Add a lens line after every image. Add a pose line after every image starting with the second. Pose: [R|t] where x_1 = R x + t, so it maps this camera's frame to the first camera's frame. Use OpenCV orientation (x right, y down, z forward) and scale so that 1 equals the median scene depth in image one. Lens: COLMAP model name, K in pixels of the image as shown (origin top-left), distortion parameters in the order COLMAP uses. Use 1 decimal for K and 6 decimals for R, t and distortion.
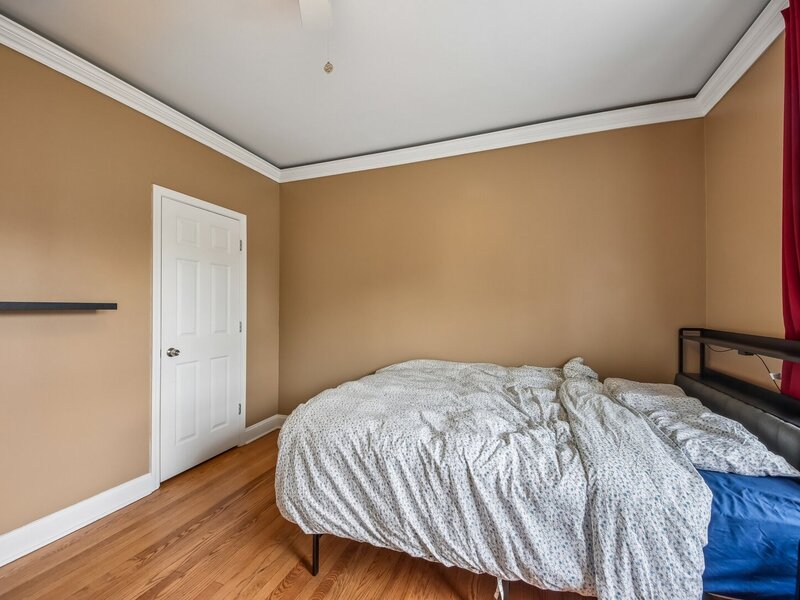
lens RADIAL K [[344.3, 0, 390.5], [0, 344.3, 304.2], [0, 0, 1]] dist [0.023338, -0.015918]
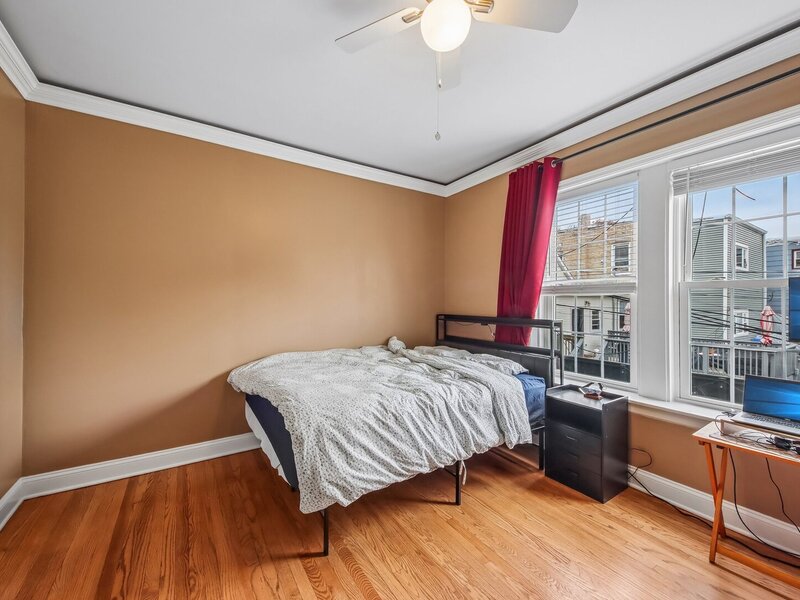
lens RADIAL K [[344.6, 0, 395.7], [0, 344.6, 301.9], [0, 0, 1]] dist [0.059760, -0.000135]
pose [[0.589328, 0.001232, 0.807893, -1.101552], [-0.005567, 0.999981, 0.002536, 0.002687], [-0.807874, -0.005992, 0.589324, 0.217654]]
